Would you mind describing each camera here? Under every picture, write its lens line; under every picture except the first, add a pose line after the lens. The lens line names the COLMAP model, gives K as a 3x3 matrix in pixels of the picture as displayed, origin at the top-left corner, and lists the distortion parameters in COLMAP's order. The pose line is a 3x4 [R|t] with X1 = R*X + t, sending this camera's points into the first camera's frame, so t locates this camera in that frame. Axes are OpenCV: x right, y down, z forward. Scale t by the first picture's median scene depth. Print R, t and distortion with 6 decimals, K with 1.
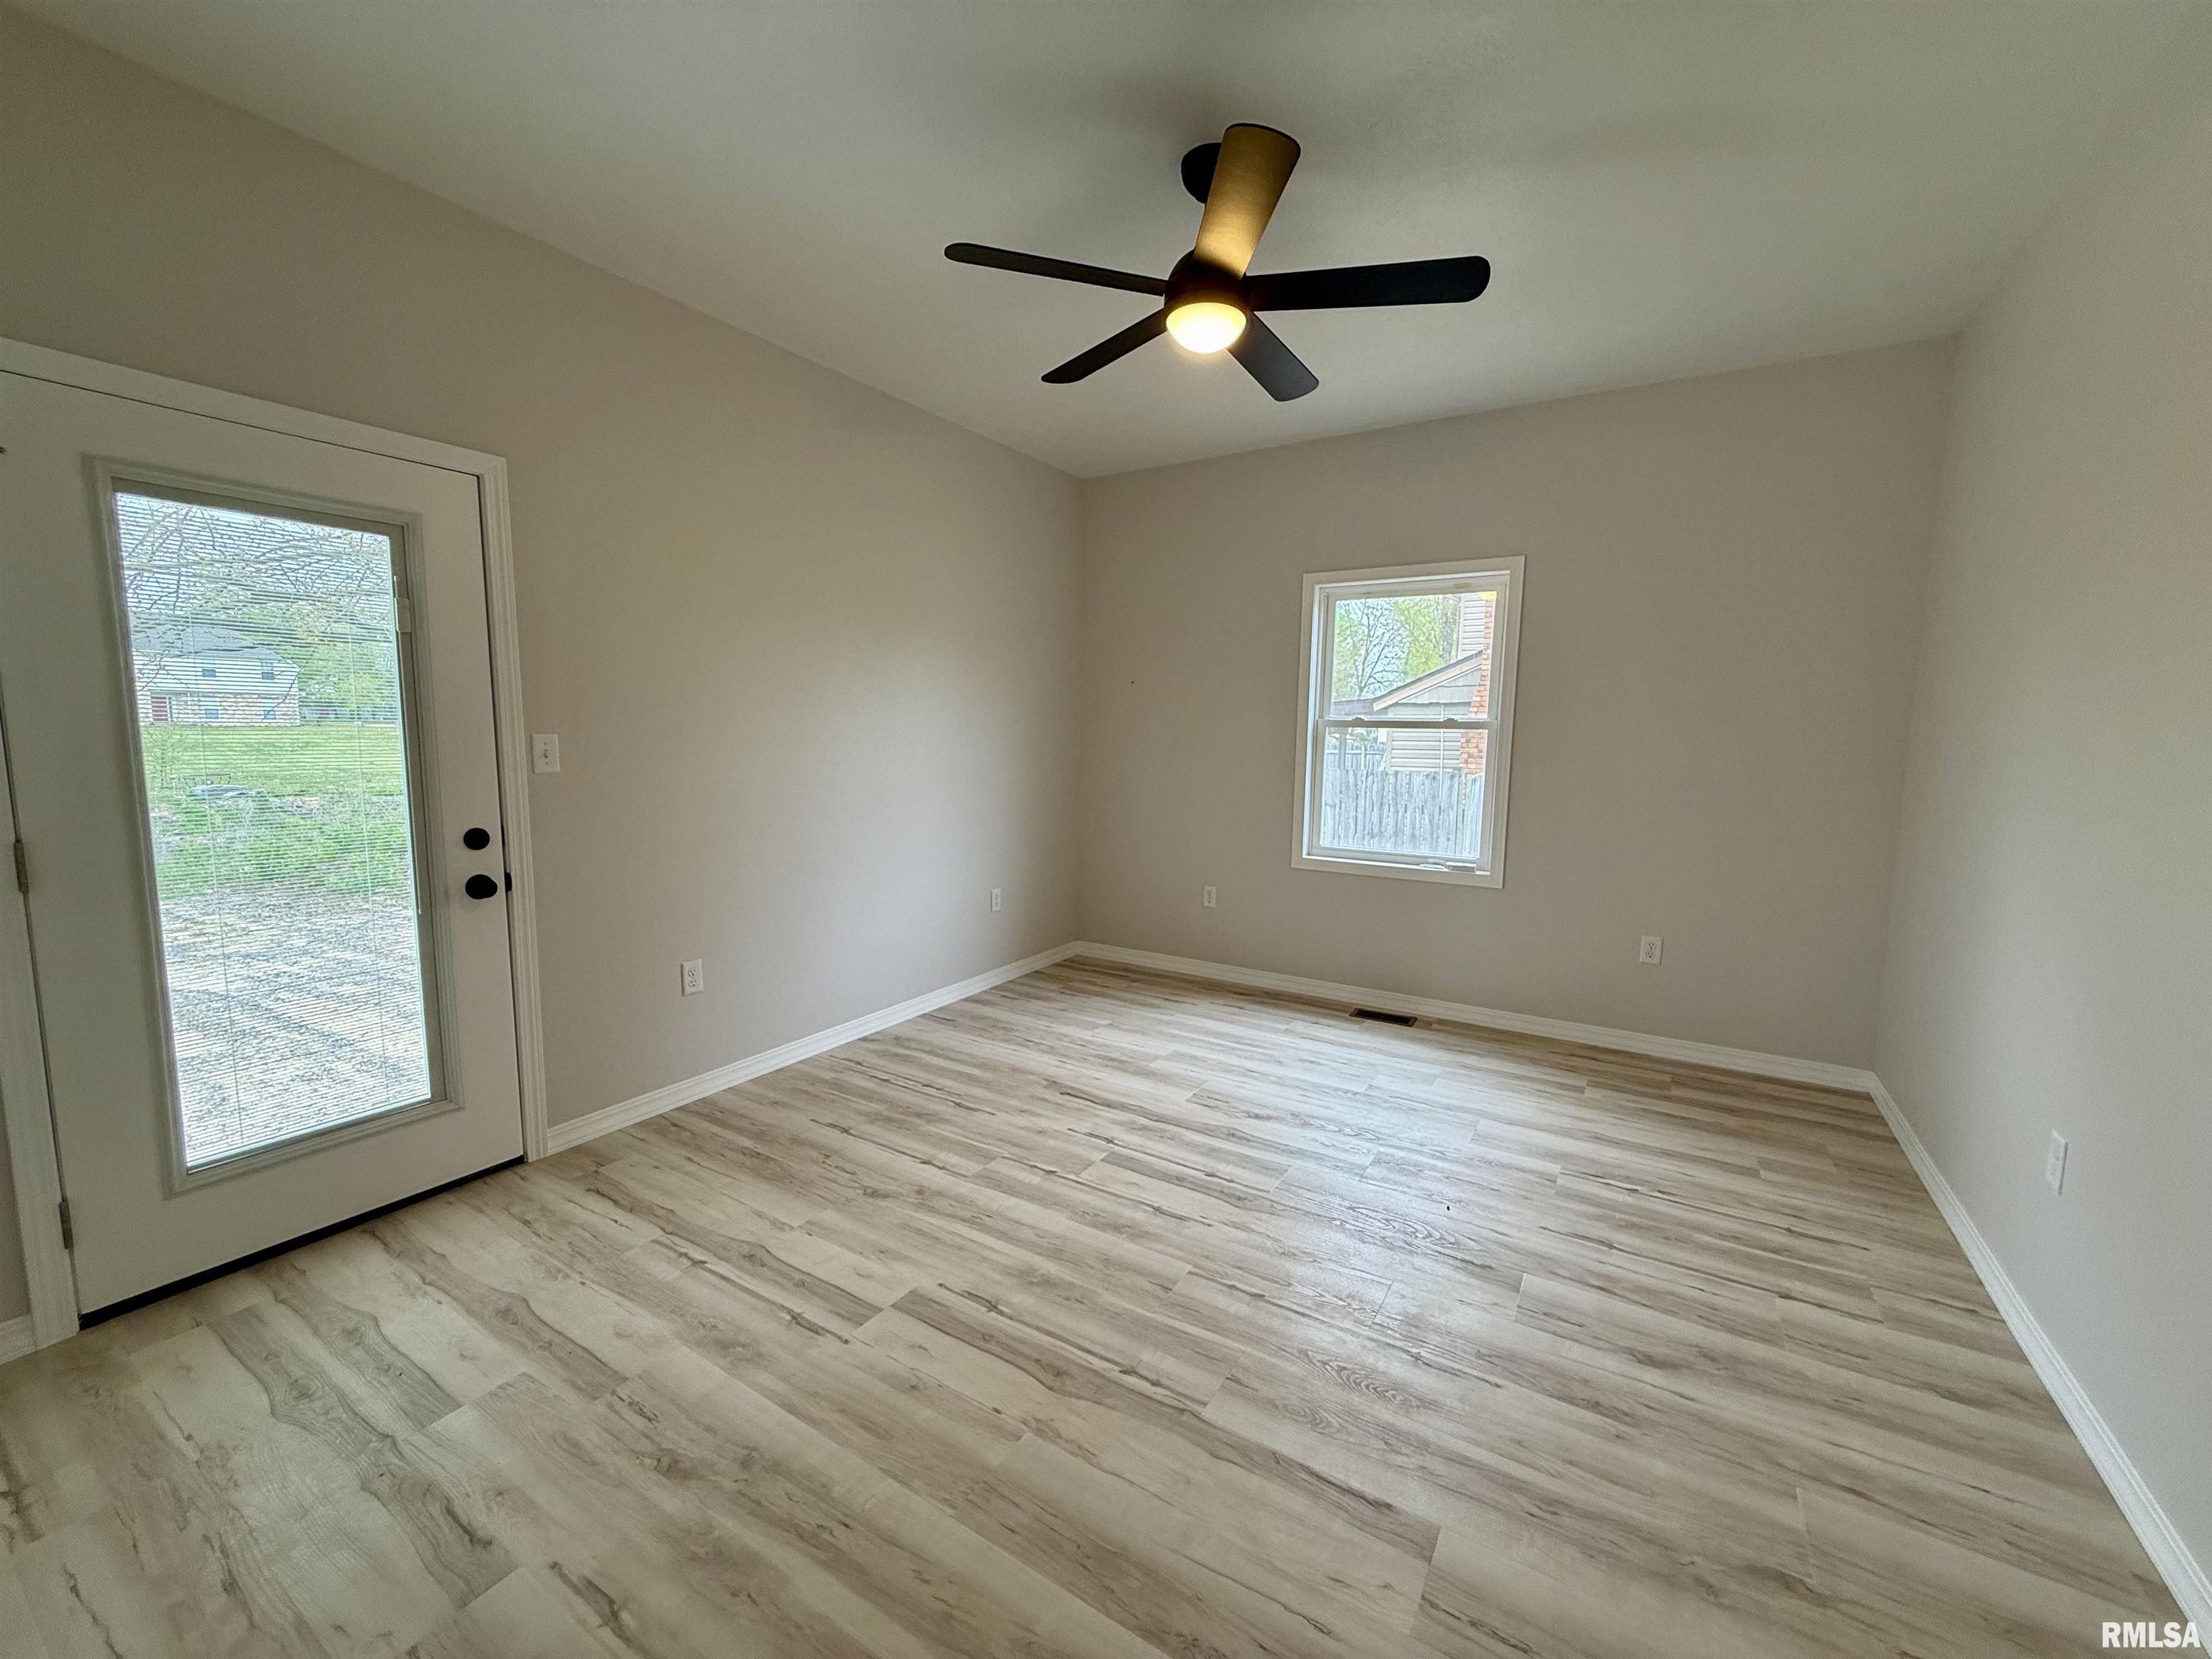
lens RADIAL K [[883.1, 0, 1095.5], [0, 883.1, 830.9], [0, 0, 1]] dist [-0.001053, 0.000298]
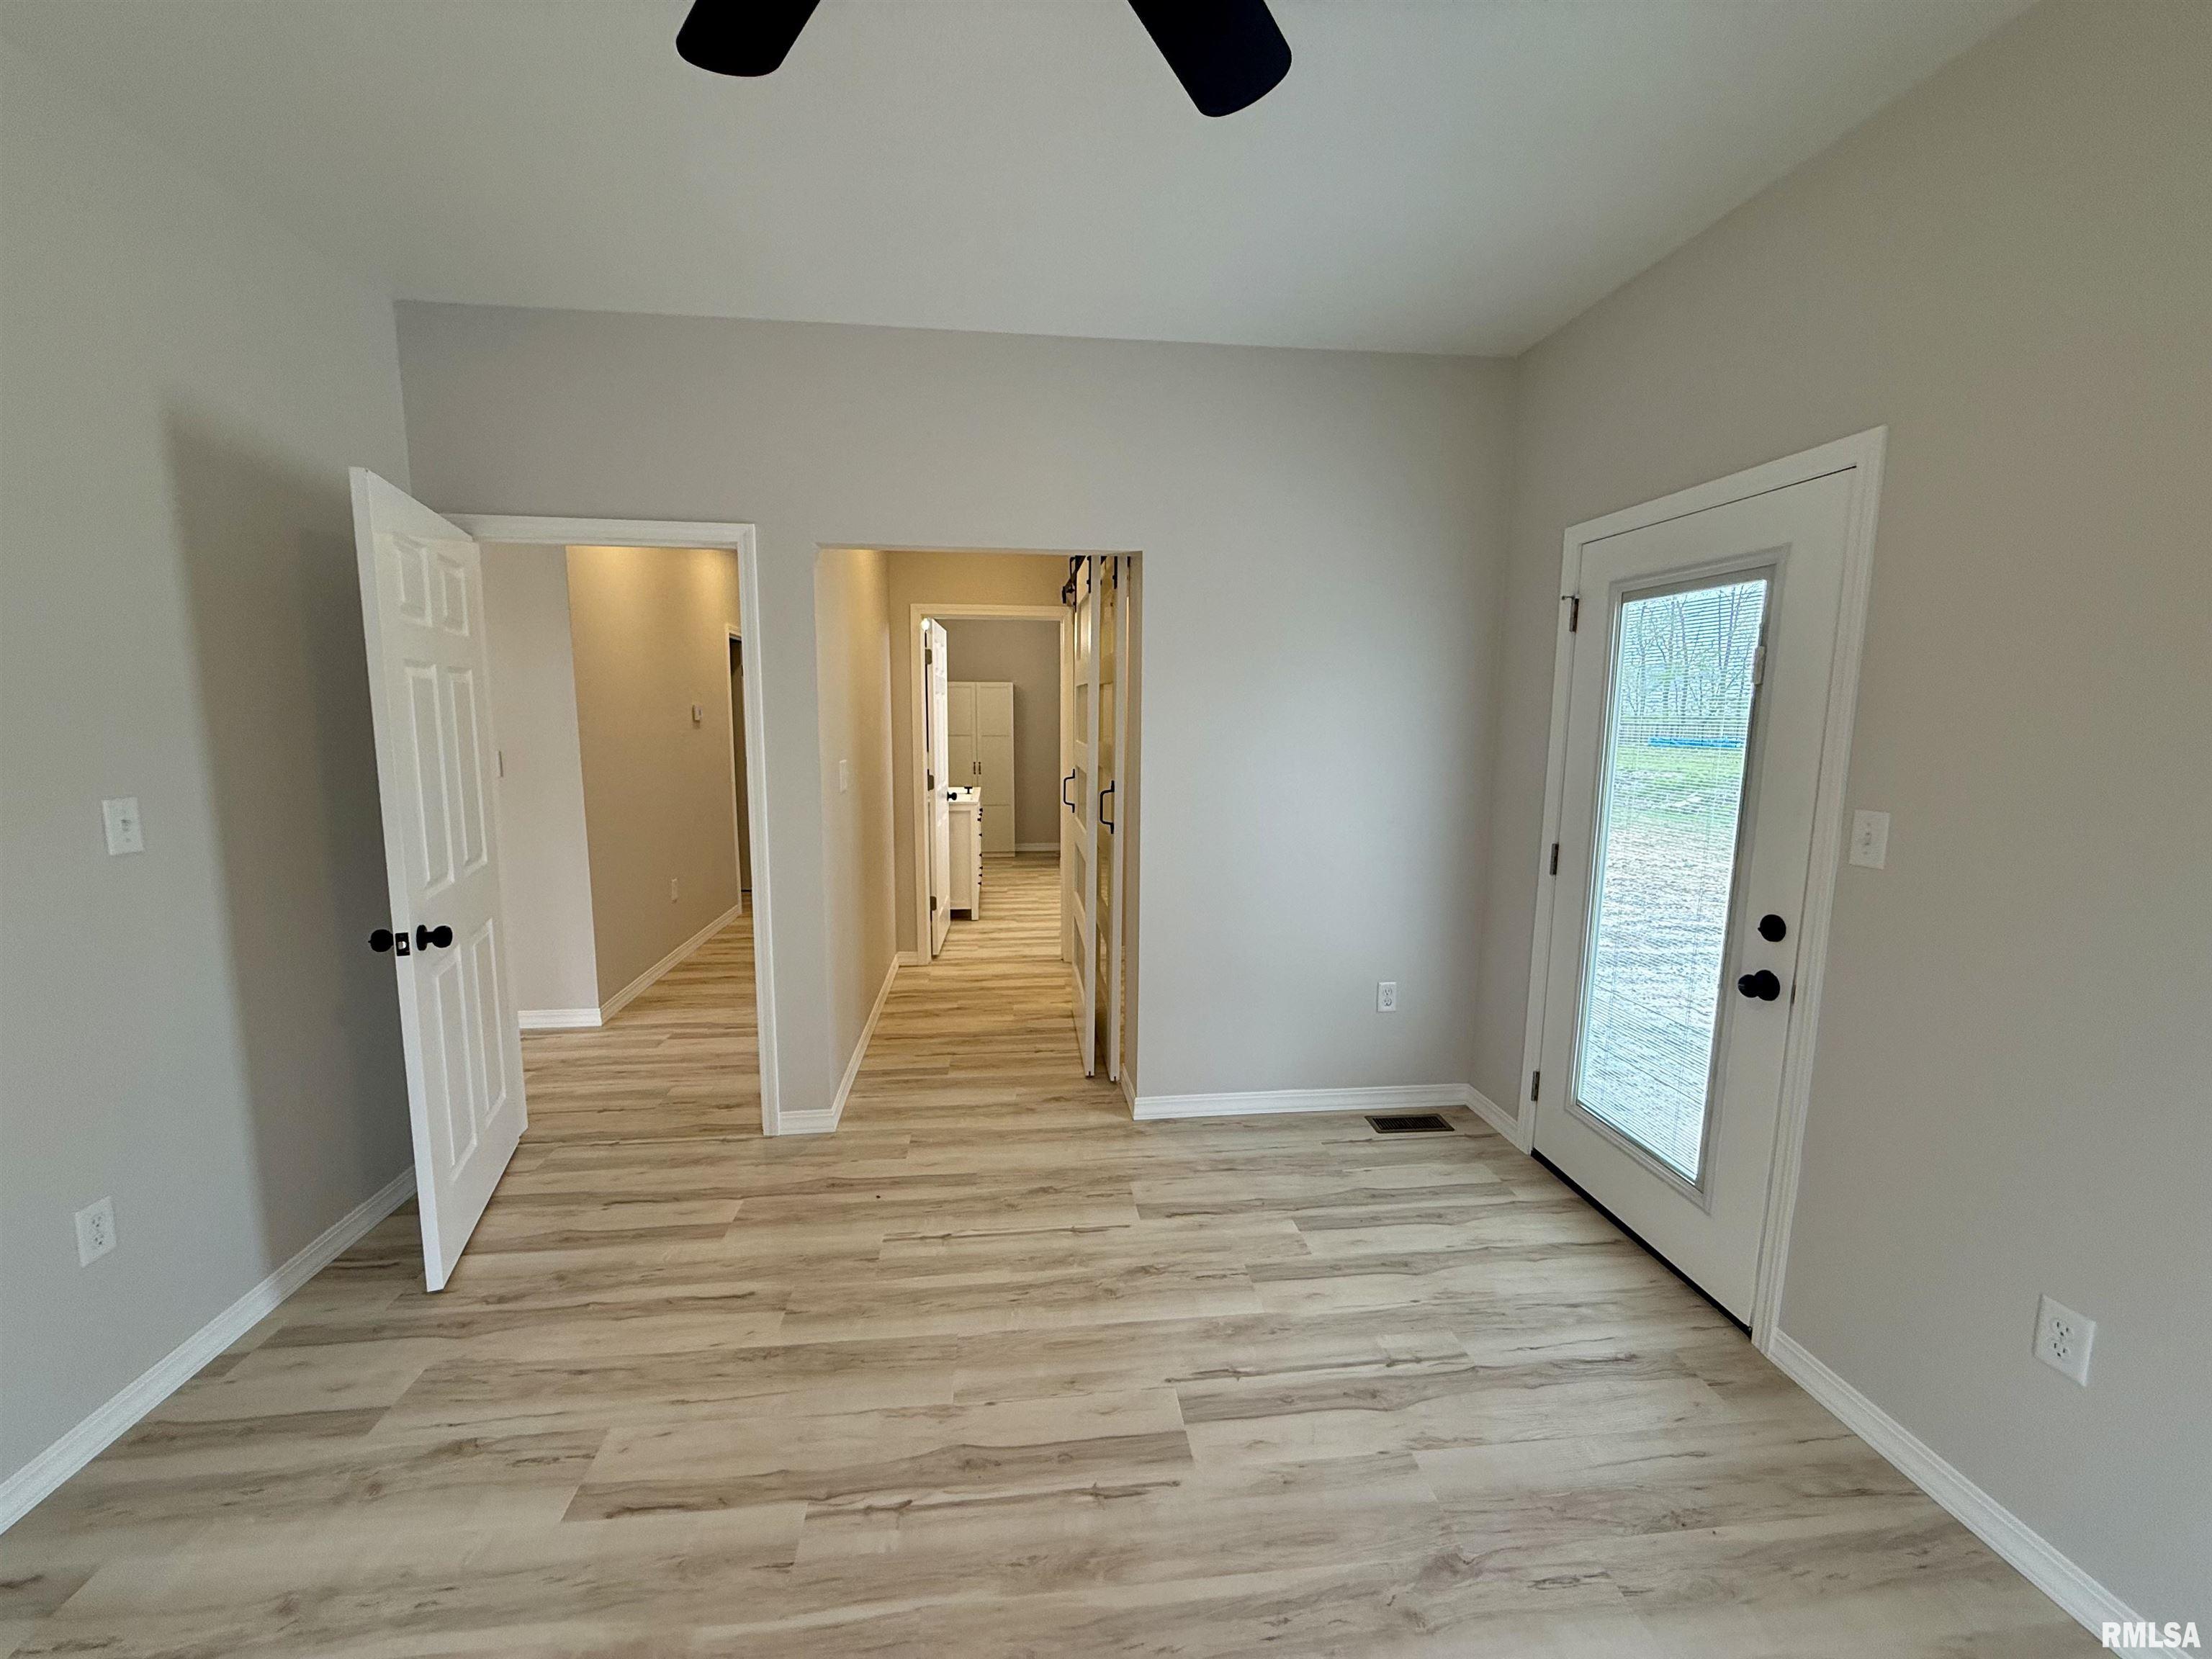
lens RADIAL K [[883.1, 0, 1097.3], [0, 883.1, 830.4], [0, 0, 1]] dist [-0.001053, 0.000298]
pose [[-0.781110, 0.068161, -0.620662, 0.299636], [-0.085891, 0.972845, 0.214933, -0.207374], [0.618458, 0.221196, -0.754044, 1.247859]]
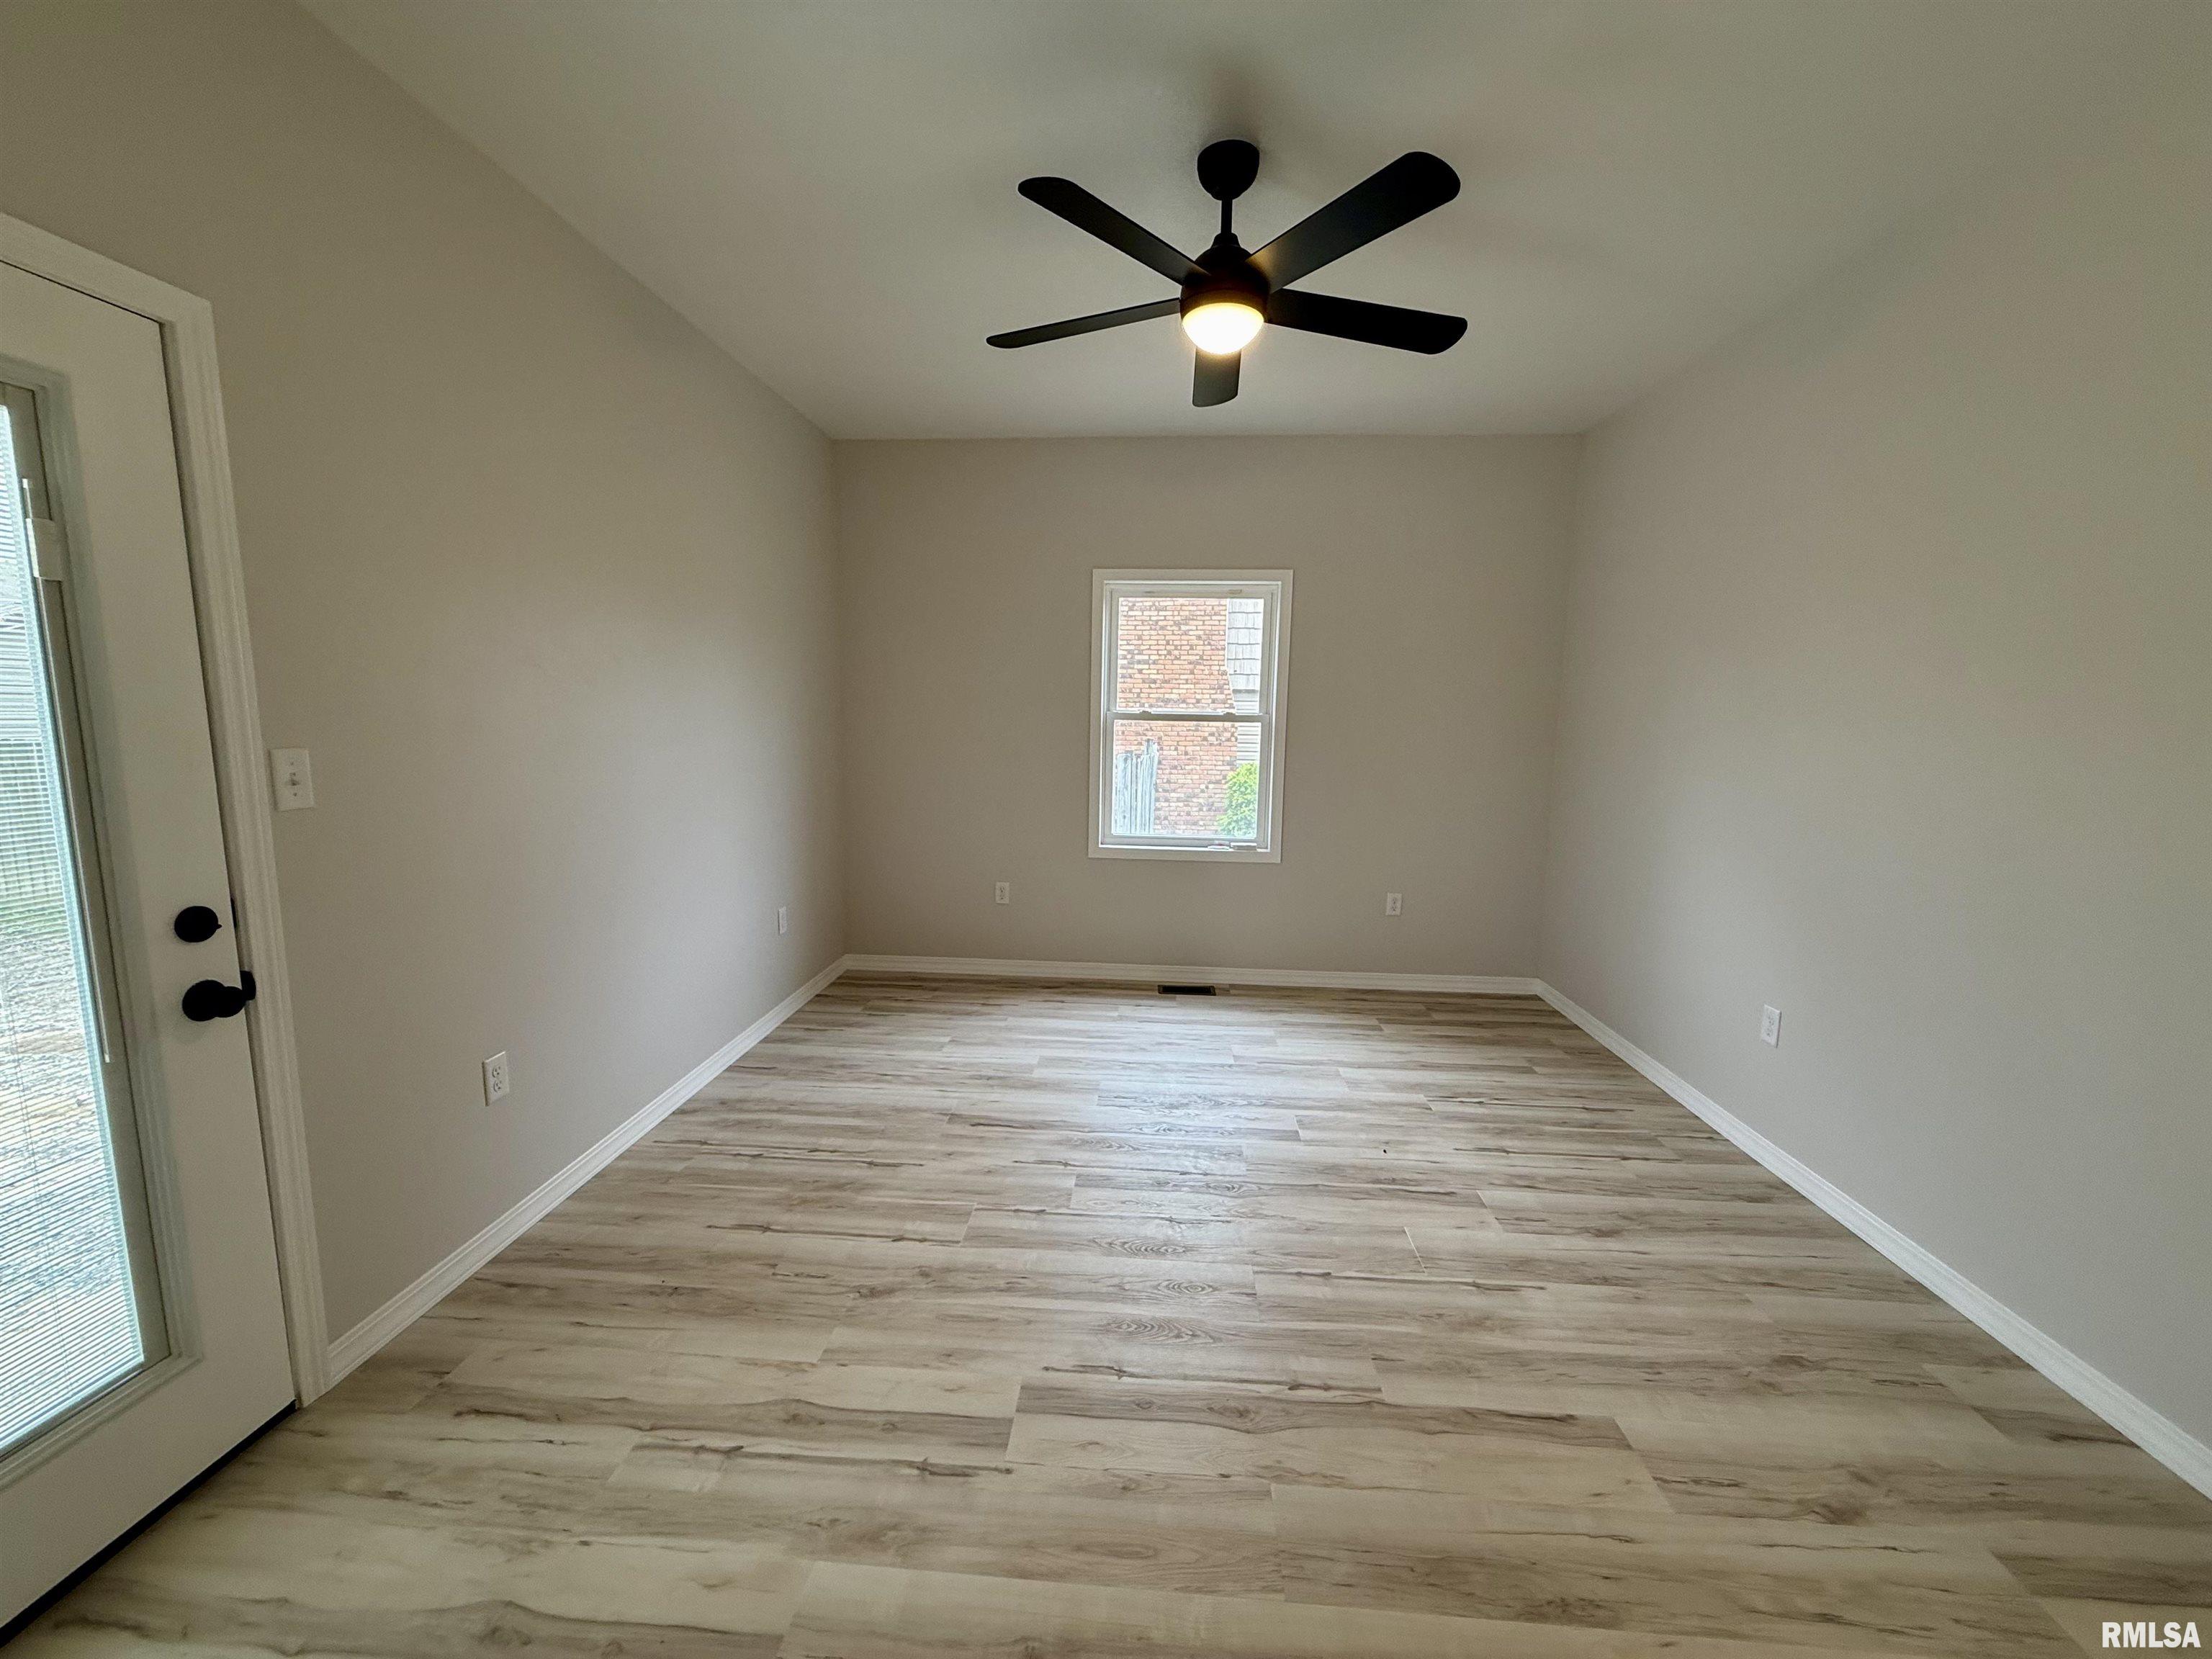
lens RADIAL K [[883.1, 0, 1096.0], [0, 883.1, 831.8], [0, 0, 1]] dist [-0.001053, 0.000298]
pose [[0.882771, -0.062192, 0.465669, -0.444252], [0.050425, 0.998016, 0.037698, -0.047989], [-0.467089, -0.009797, 0.884156, 0.171473]]
